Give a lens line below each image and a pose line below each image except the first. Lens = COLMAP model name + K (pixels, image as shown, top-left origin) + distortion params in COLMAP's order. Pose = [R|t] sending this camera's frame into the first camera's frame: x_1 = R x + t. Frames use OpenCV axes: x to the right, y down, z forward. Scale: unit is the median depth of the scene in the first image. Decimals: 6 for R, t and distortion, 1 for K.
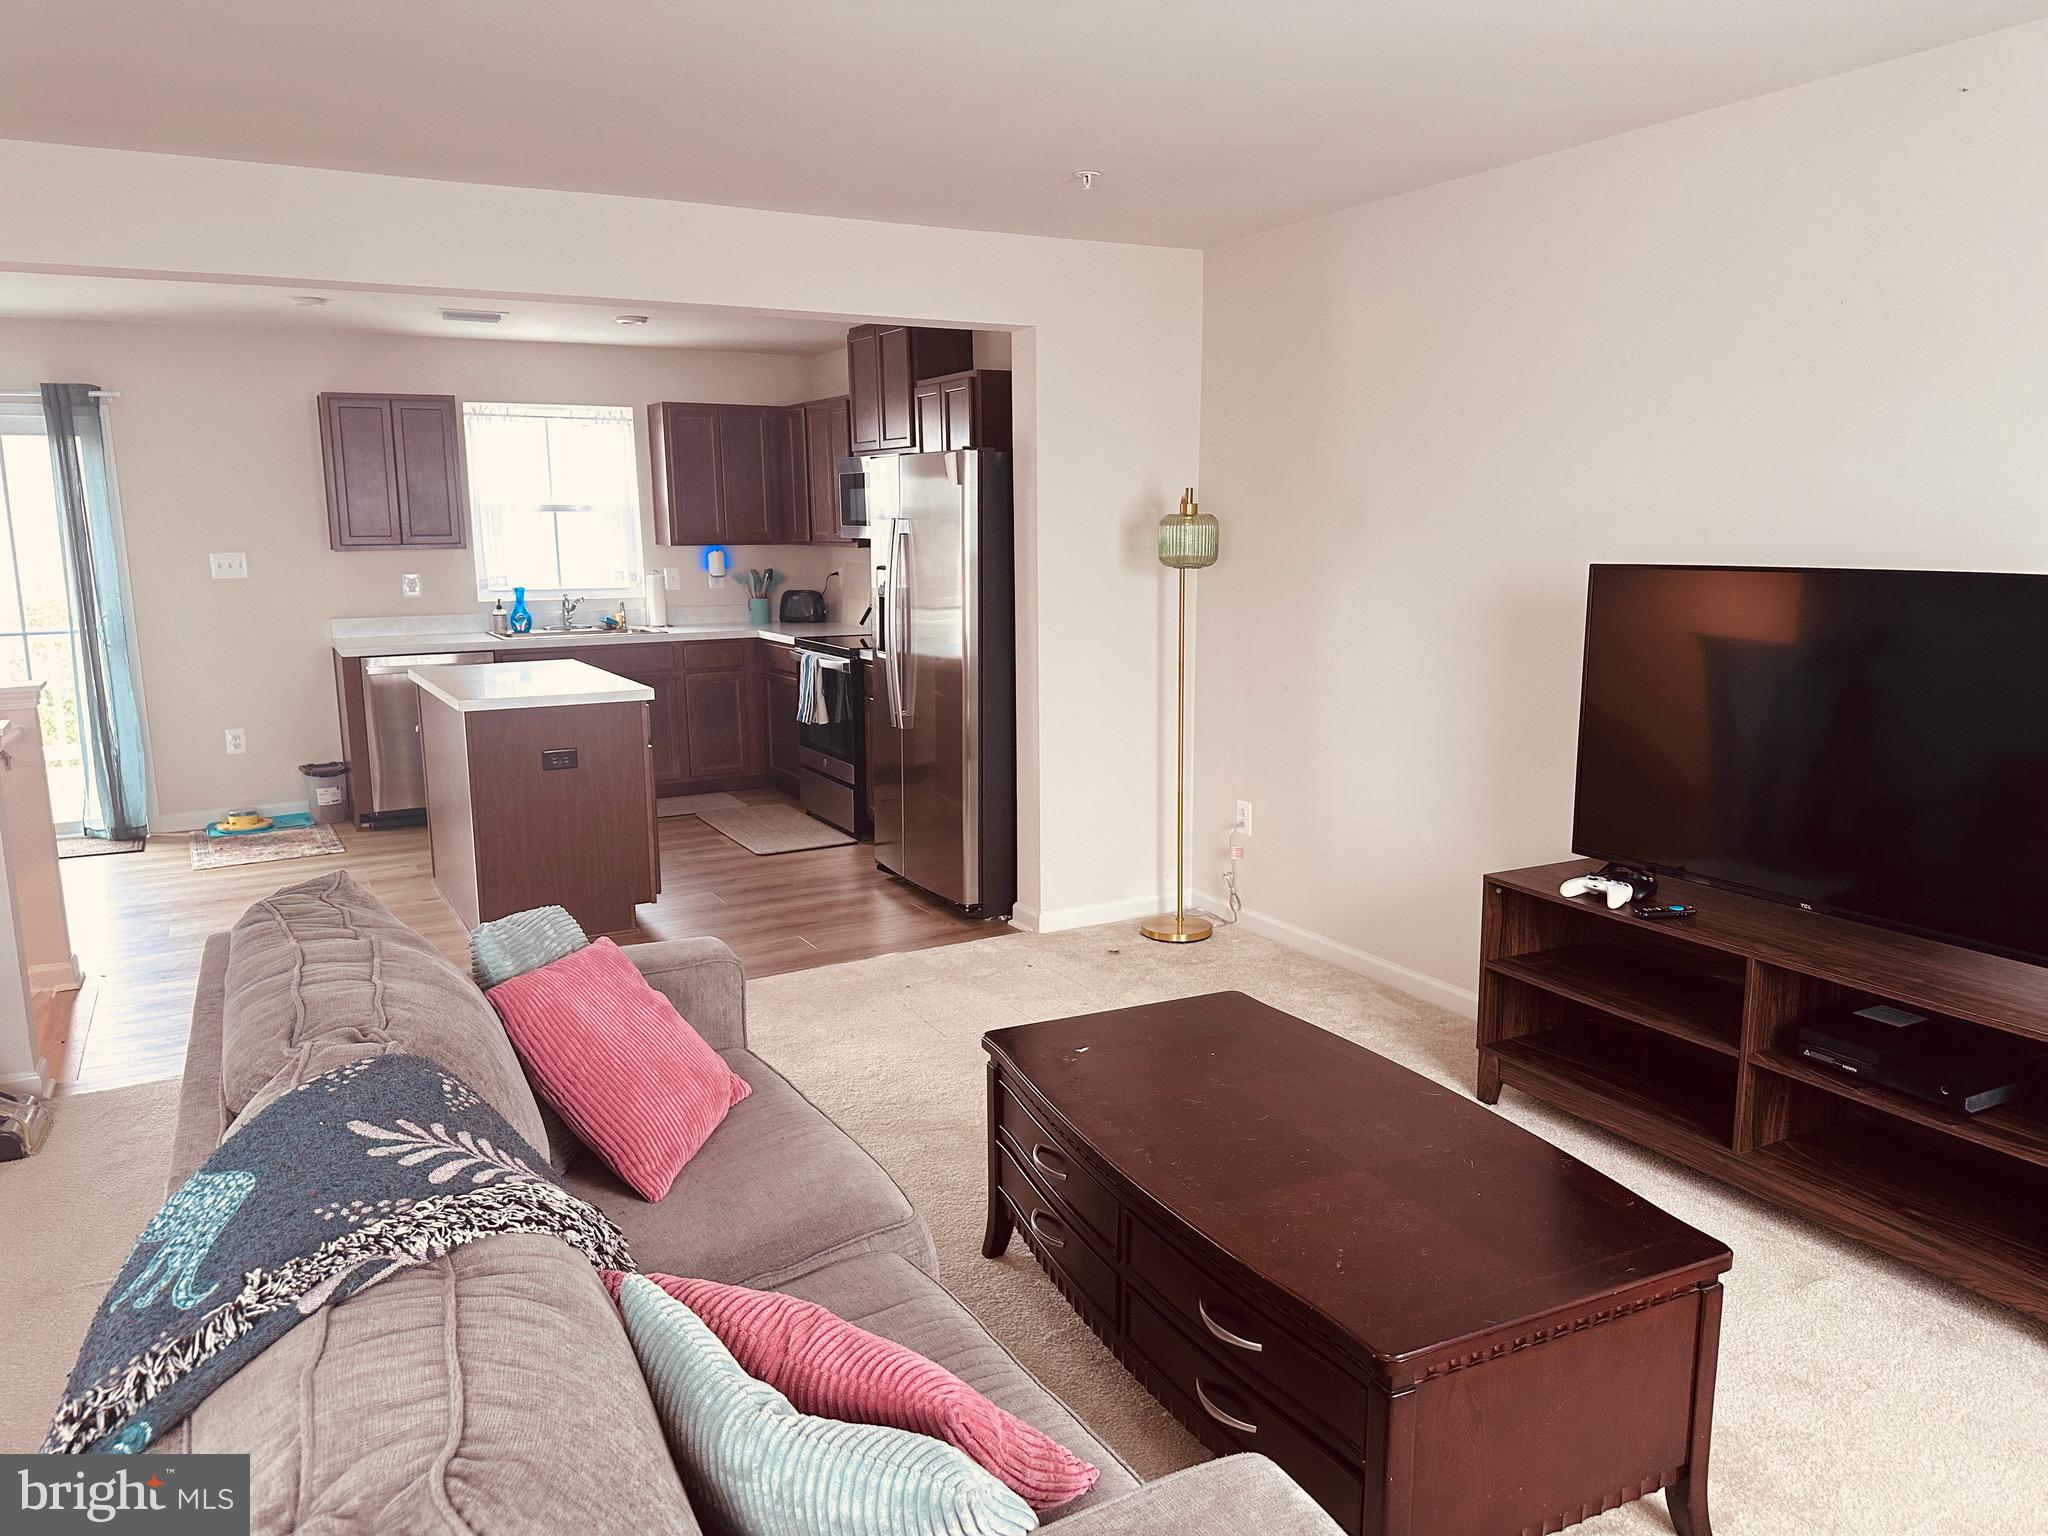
lens RADIAL K [[1427.5, 0, 1043.3], [0, 1427.5, 789.1], [0, 0, 1]] dist [0.068603, -0.079877]
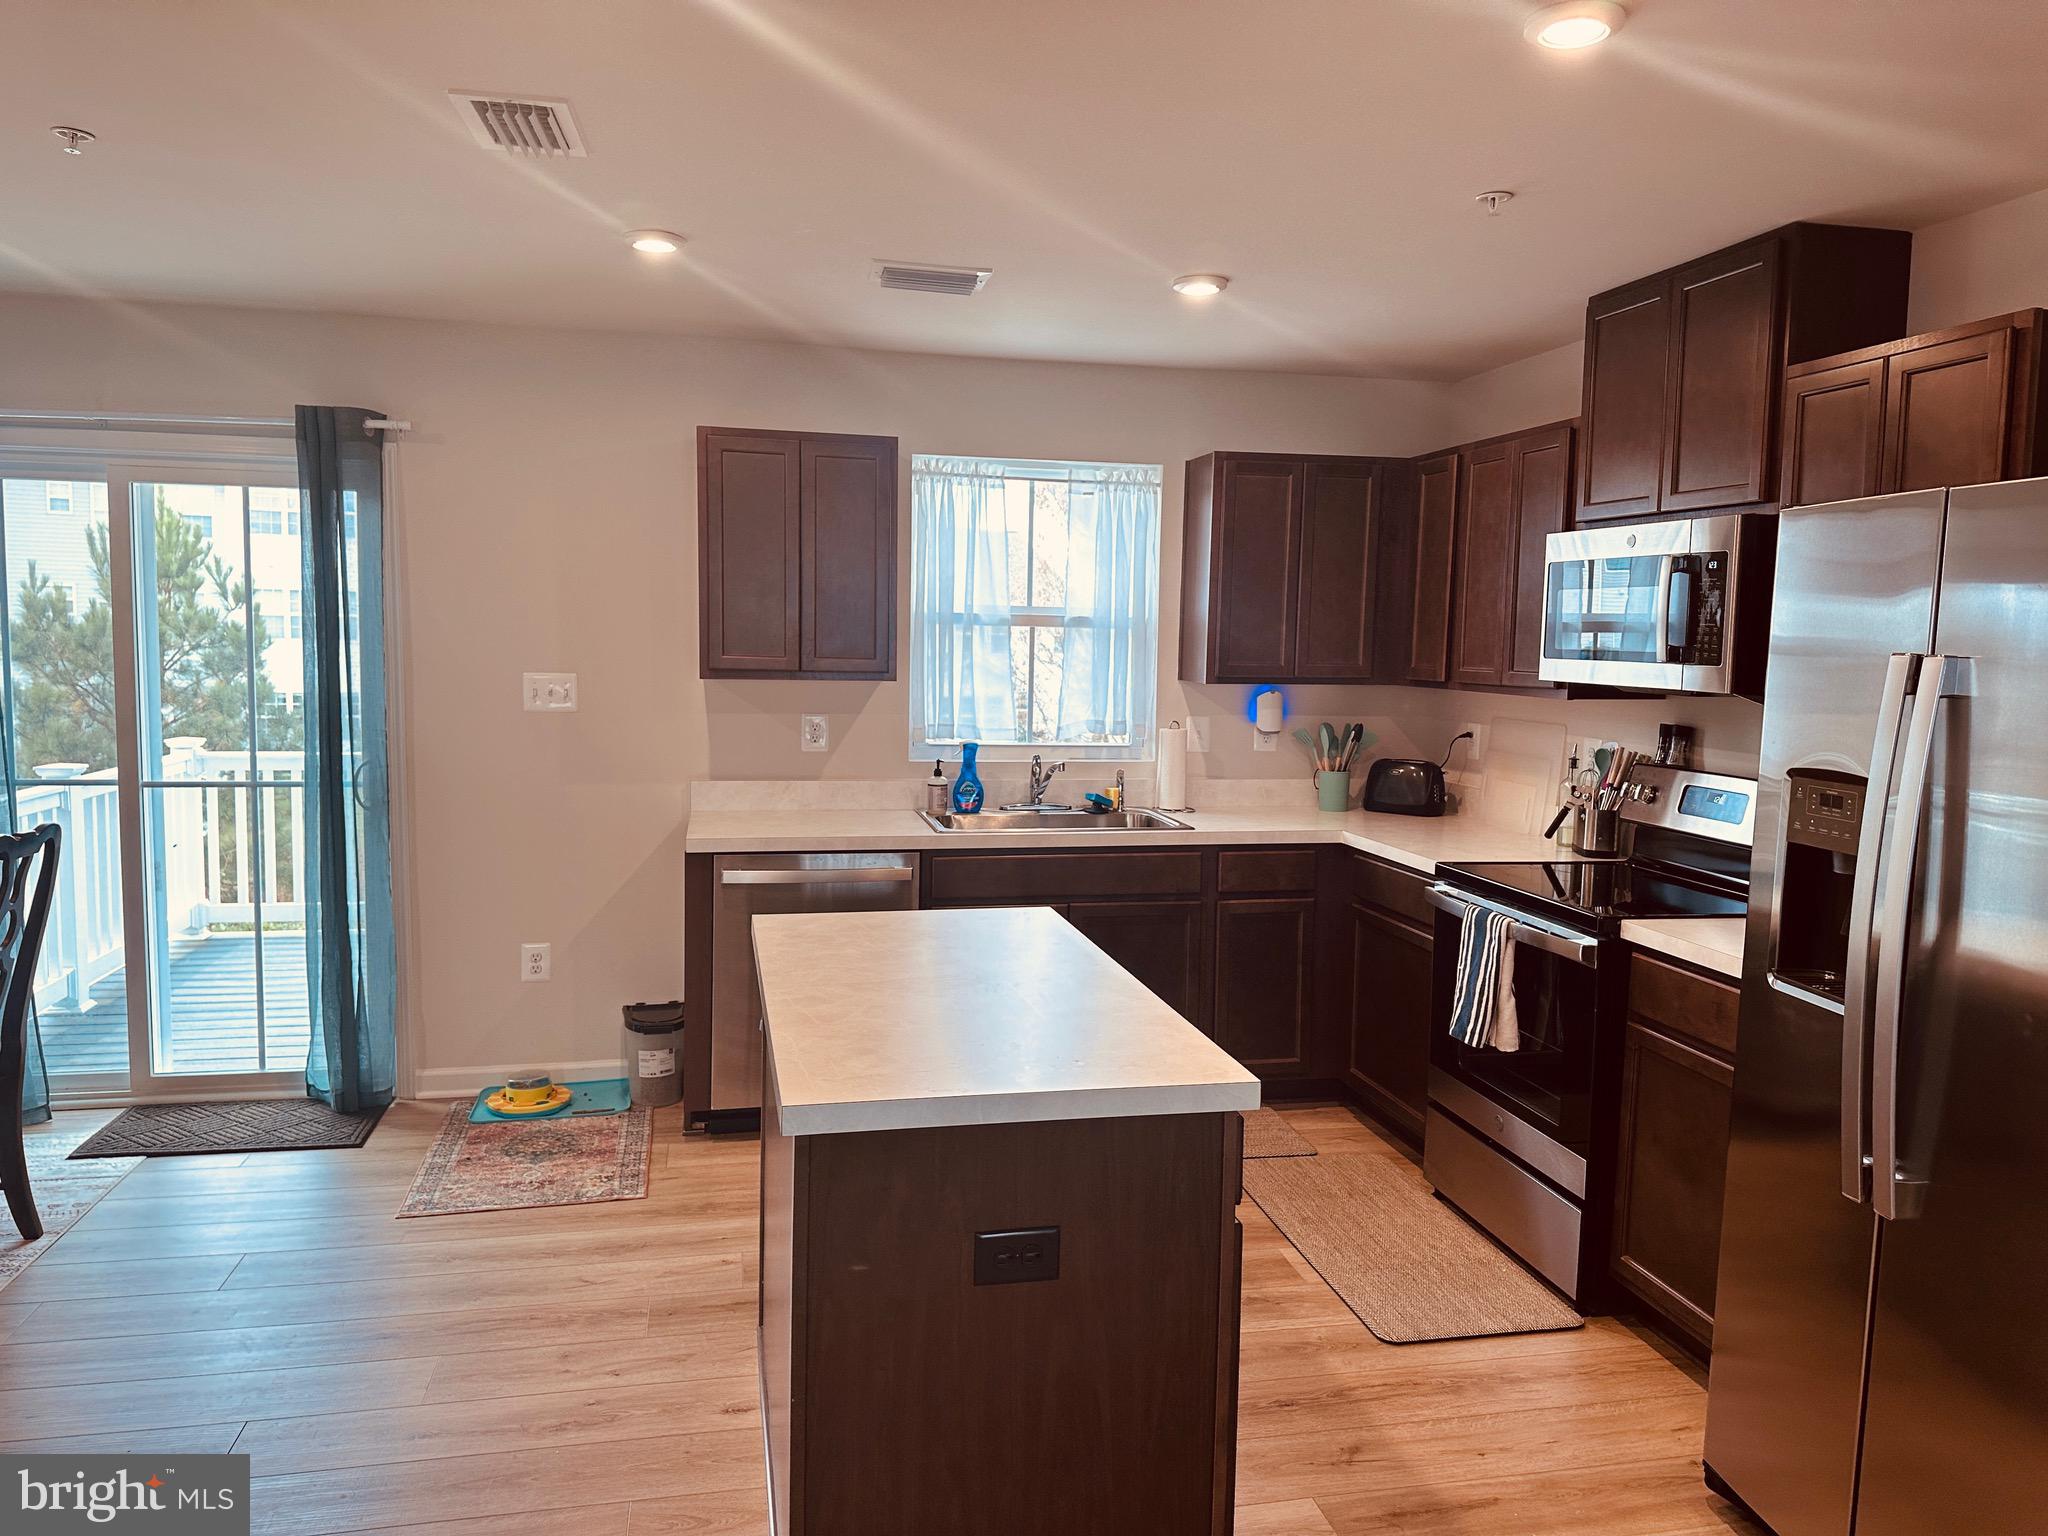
lens RADIAL K [[1427.5, 0, 1034.3], [0, 1427.5, 770.9], [0, 0, 1]] dist [0.068603, -0.079877]
pose [[0.952661, 0.055945, -0.298842, -0.176842], [-0.084238, 0.993013, -0.082638, -0.092730], [0.292131, 0.103900, 0.950718, 0.494224]]
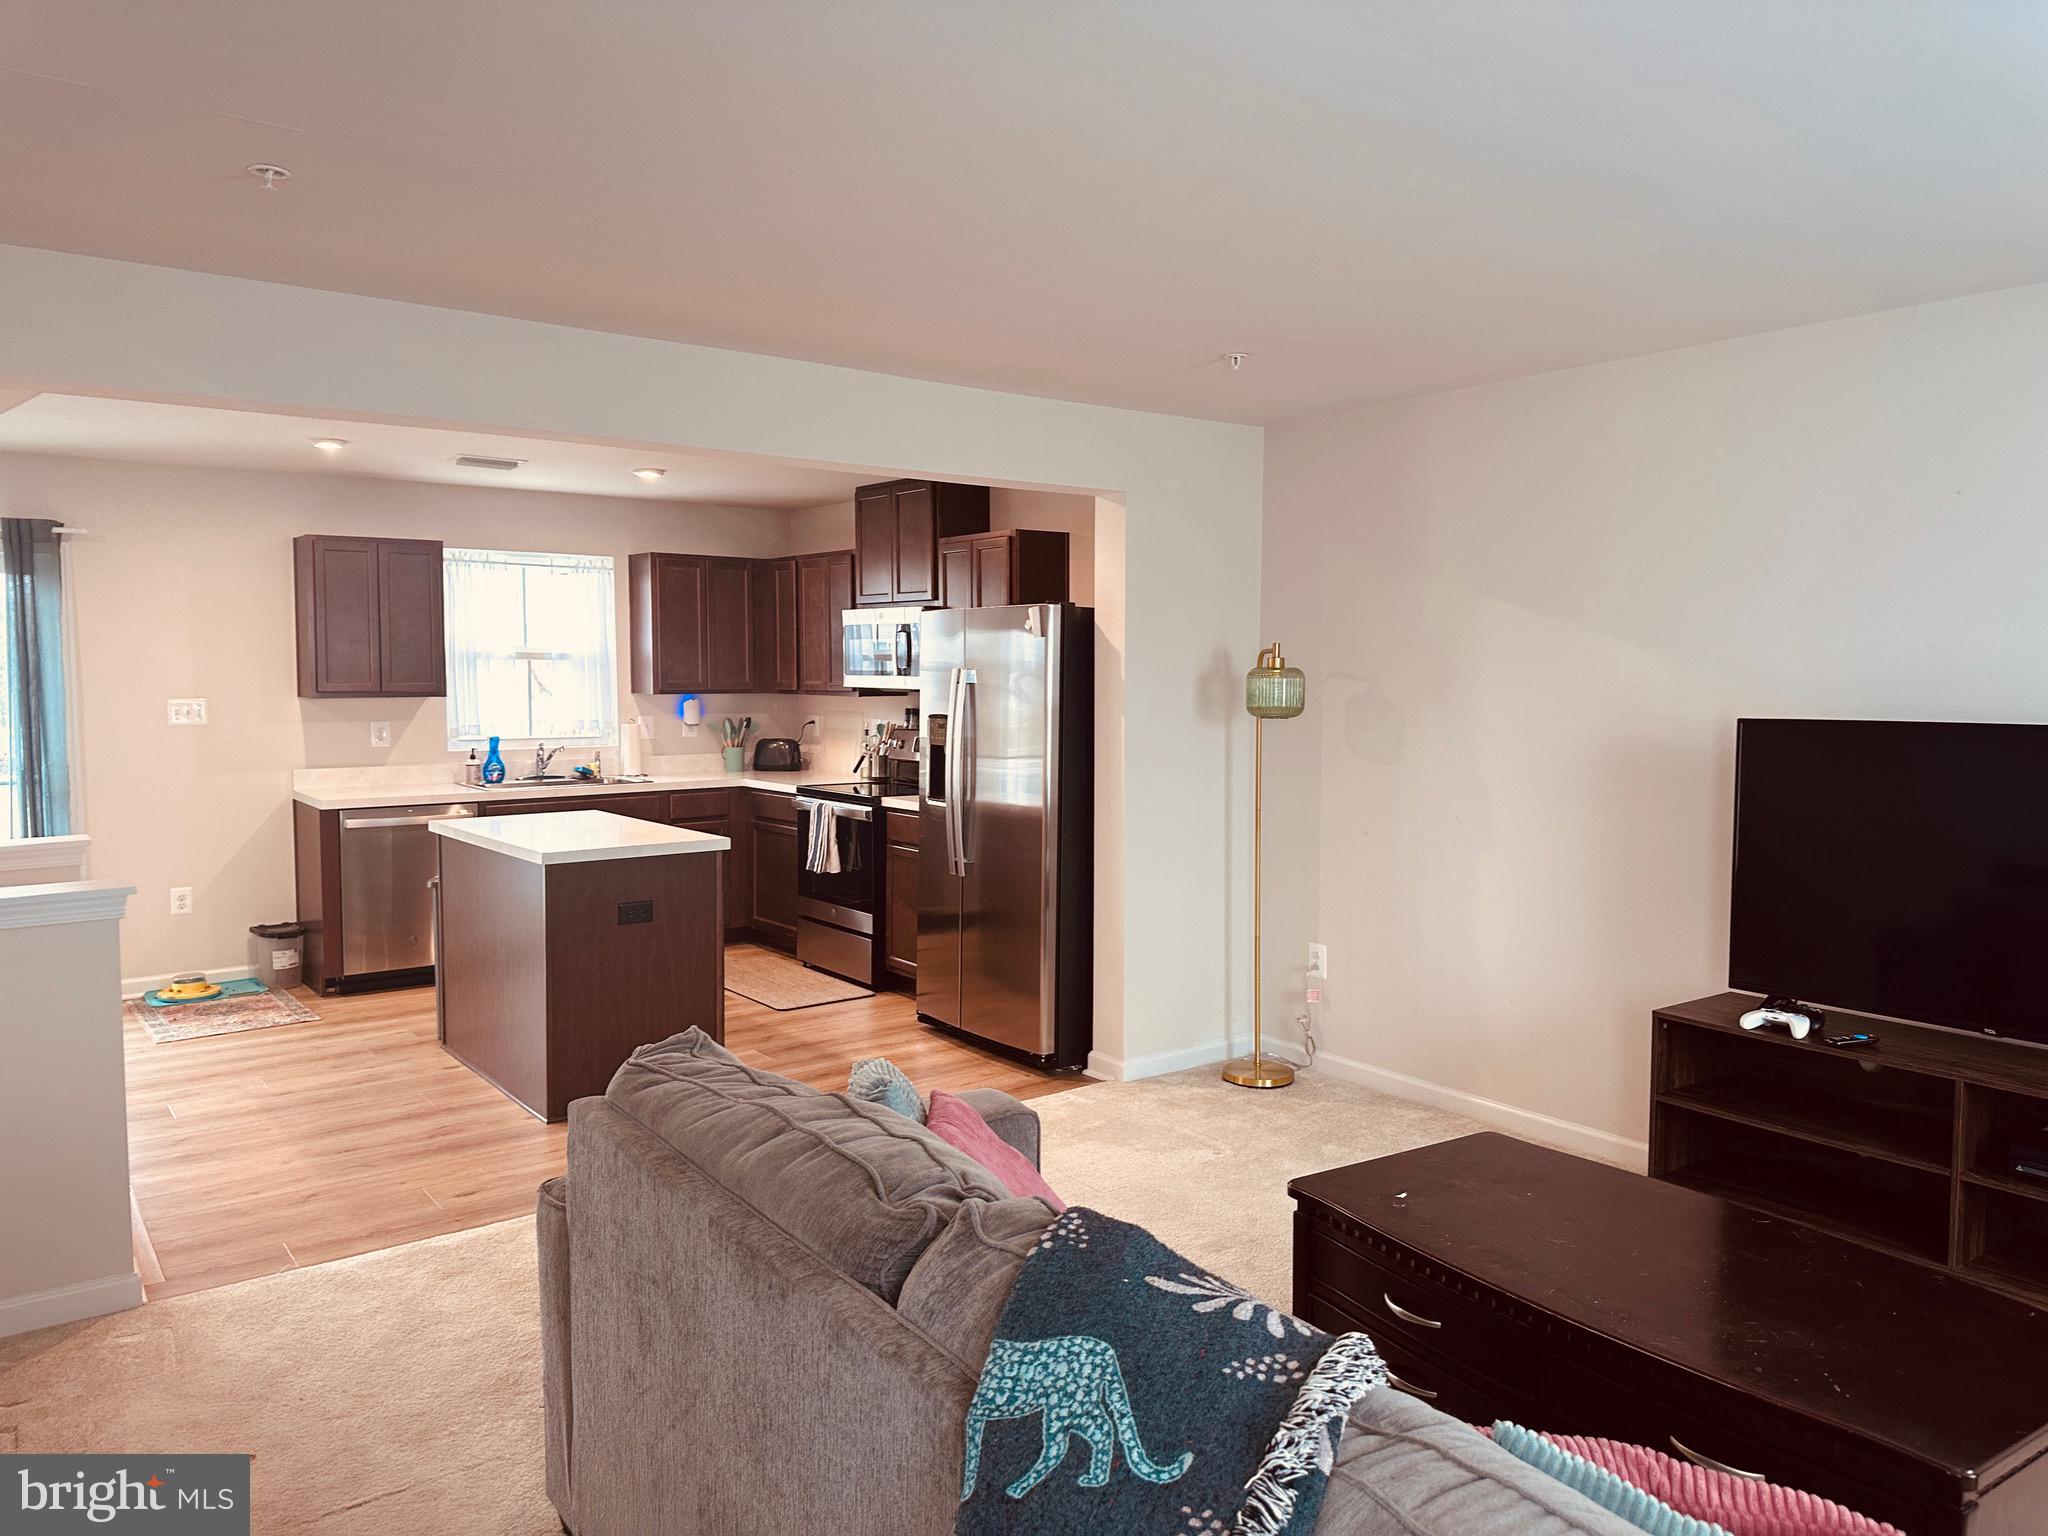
lens RADIAL K [[1427.5, 0, 1058.9], [0, 1427.5, 771.5], [0, 0, 1]] dist [0.068603, -0.079877]
pose [[0.989710, 0.000120, 0.143084, -0.151364], [0.016611, 0.993142, -0.115727, 0.000942], [-0.142117, 0.116913, 0.982921, 0.005045]]
